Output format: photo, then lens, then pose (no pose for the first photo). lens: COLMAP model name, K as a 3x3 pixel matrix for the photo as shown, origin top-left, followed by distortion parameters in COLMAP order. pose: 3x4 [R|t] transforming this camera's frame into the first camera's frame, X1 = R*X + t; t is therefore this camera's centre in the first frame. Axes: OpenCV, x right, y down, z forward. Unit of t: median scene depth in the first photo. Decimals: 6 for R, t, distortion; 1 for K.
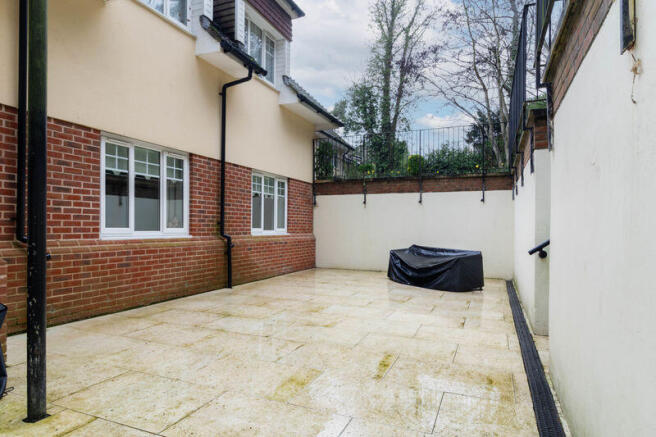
lens RADIAL K [[394.6, 0, 328.0], [0, 394.6, 218.5], [0, 0, 1]] dist [0.000416, 0.000033]
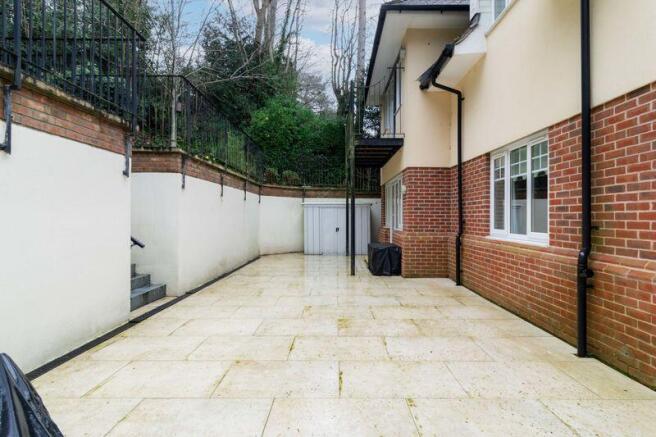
lens RADIAL K [[354.3, 0, 328.0], [0, 354.3, 218.5], [0, 0, 1]] dist [-0.000025, 0.000007]
pose [[-0.927248, -0.014327, -0.374173, 0.282816], [-0.007204, 0.999765, -0.020427, 0.014375], [0.374378, -0.016245, -0.927134, 1.602090]]
